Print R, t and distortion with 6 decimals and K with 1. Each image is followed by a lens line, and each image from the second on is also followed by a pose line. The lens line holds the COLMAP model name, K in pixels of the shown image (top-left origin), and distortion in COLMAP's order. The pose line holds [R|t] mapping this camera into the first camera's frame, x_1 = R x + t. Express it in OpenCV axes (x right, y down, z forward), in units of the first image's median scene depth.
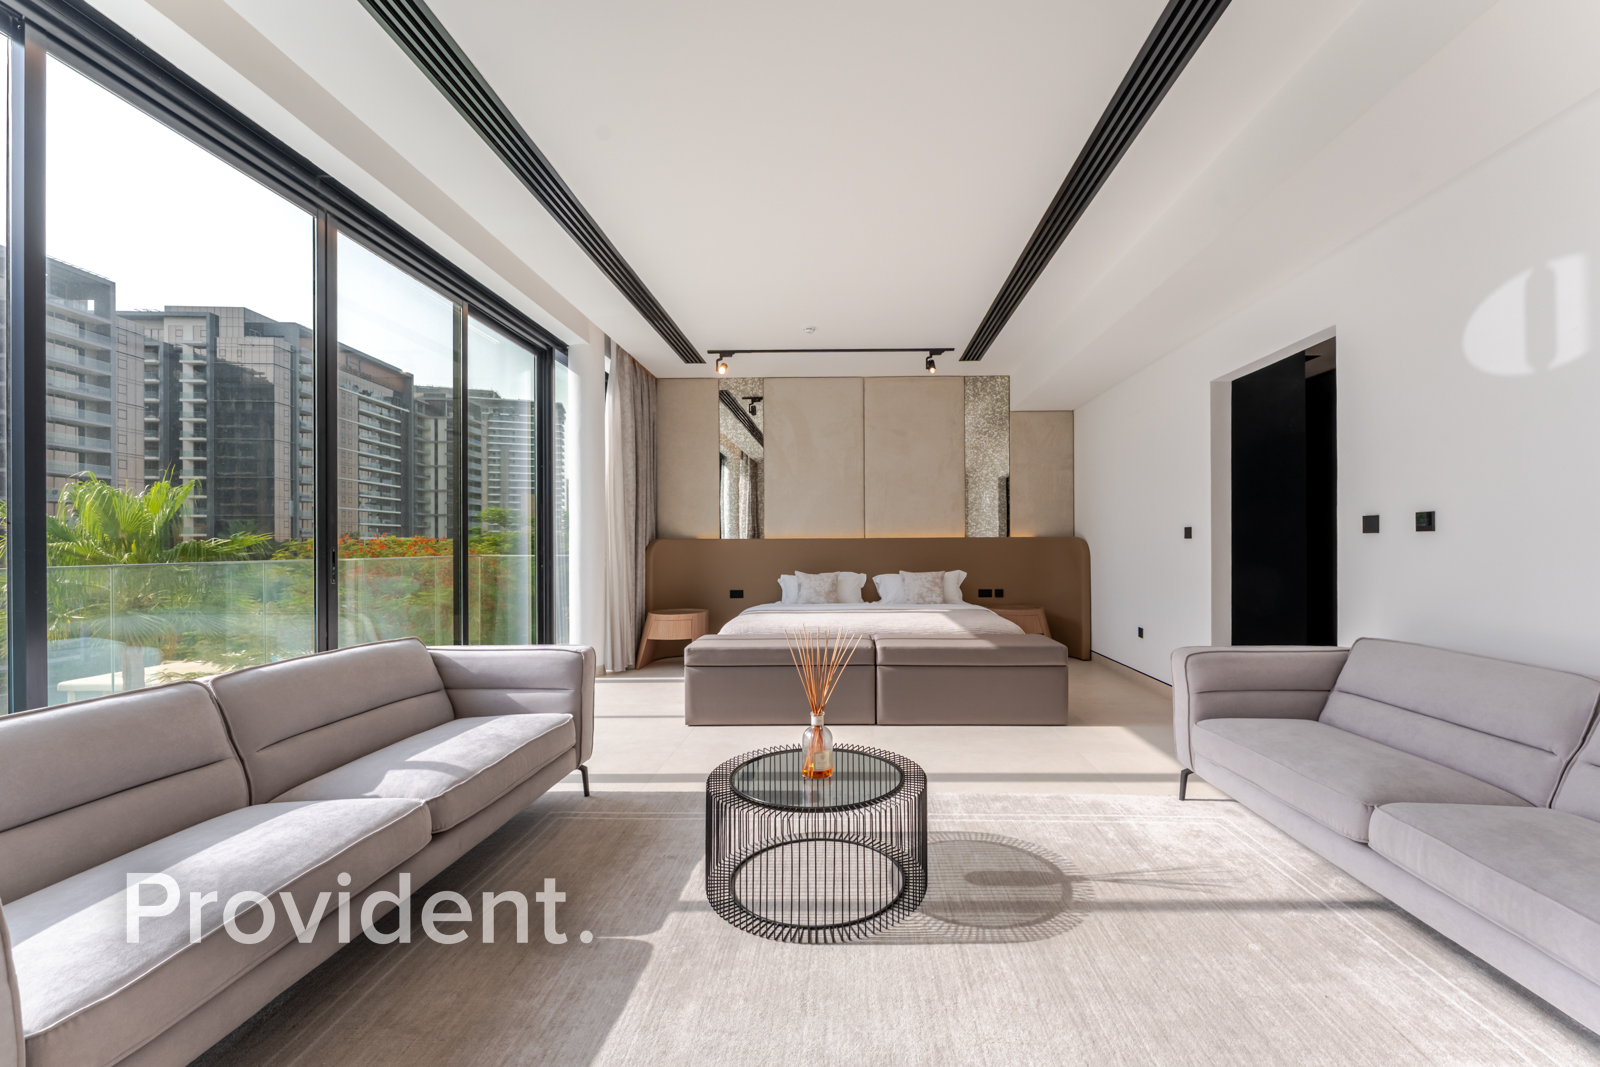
lens RADIAL K [[672.4, 0, 800.3], [0, 672.4, 560.9], [0, 0, 1]] dist [-0.000464, -0.000540]
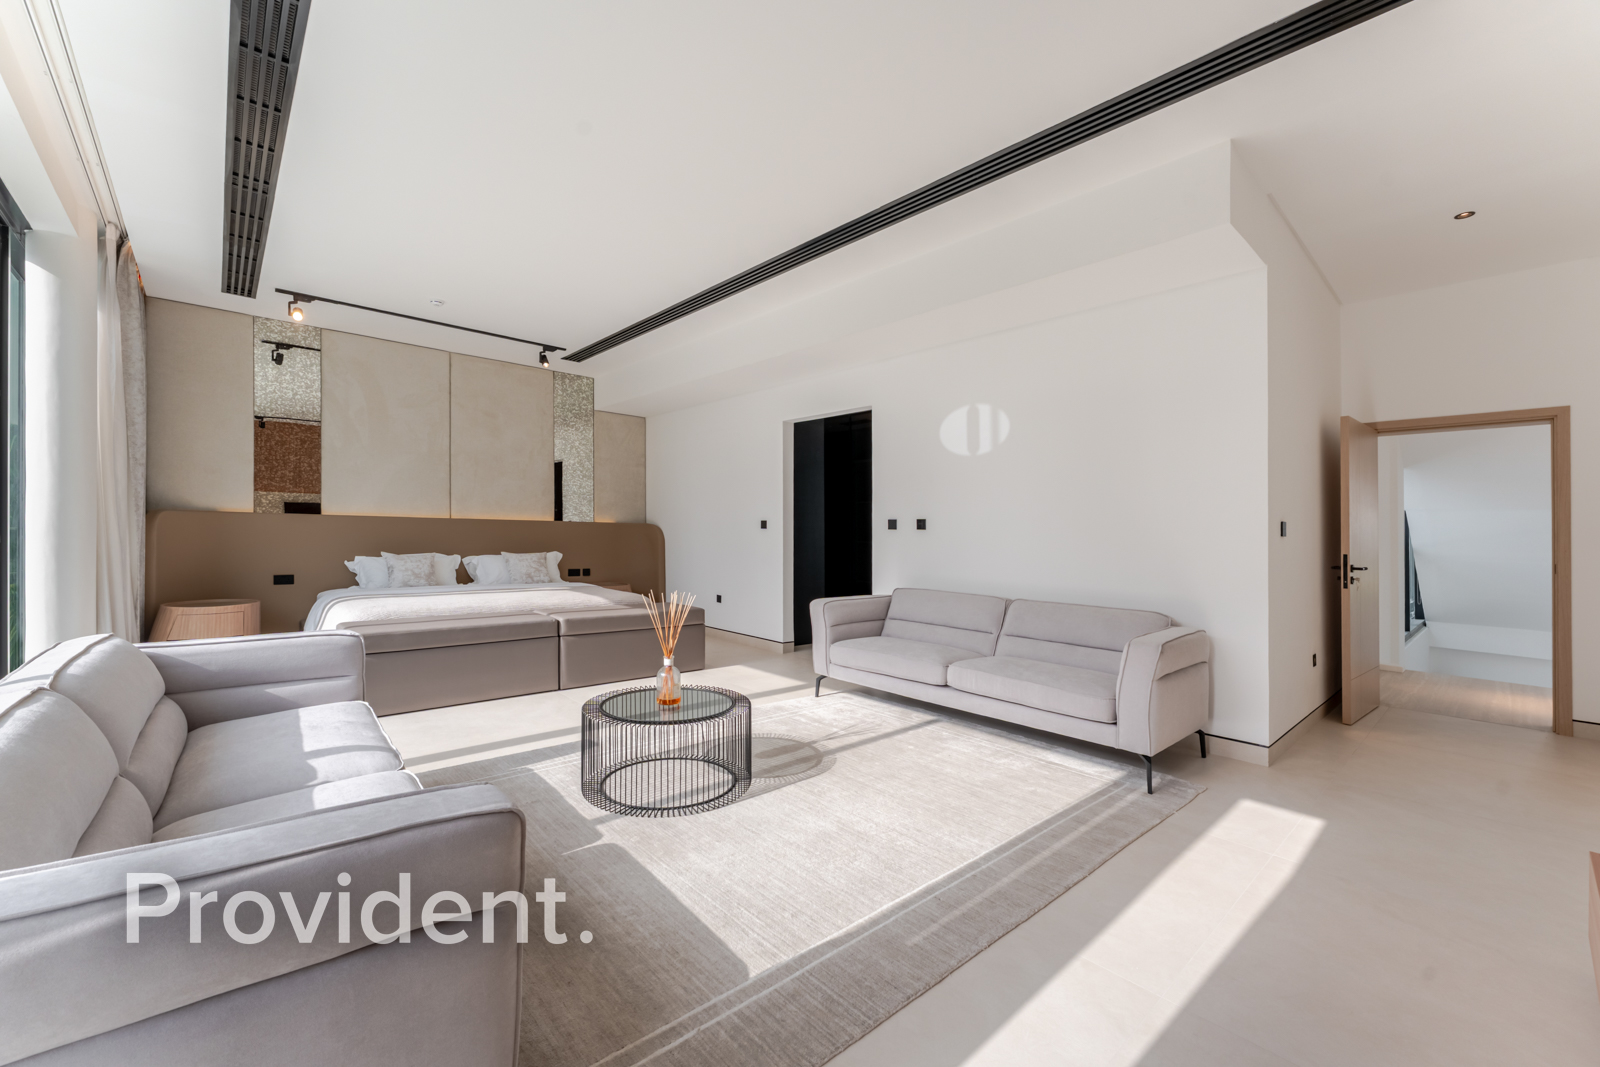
lens RADIAL K [[648.5, 0, 800.2], [0, 648.5, 537.4], [0, 0, 1]] dist [0.000950, -0.000091]
pose [[0.735970, 0.016307, 0.676817, -0.488020], [-0.009531, 0.999860, -0.013726, 0.004928], [-0.676947, 0.003651, 0.736023, -0.086562]]
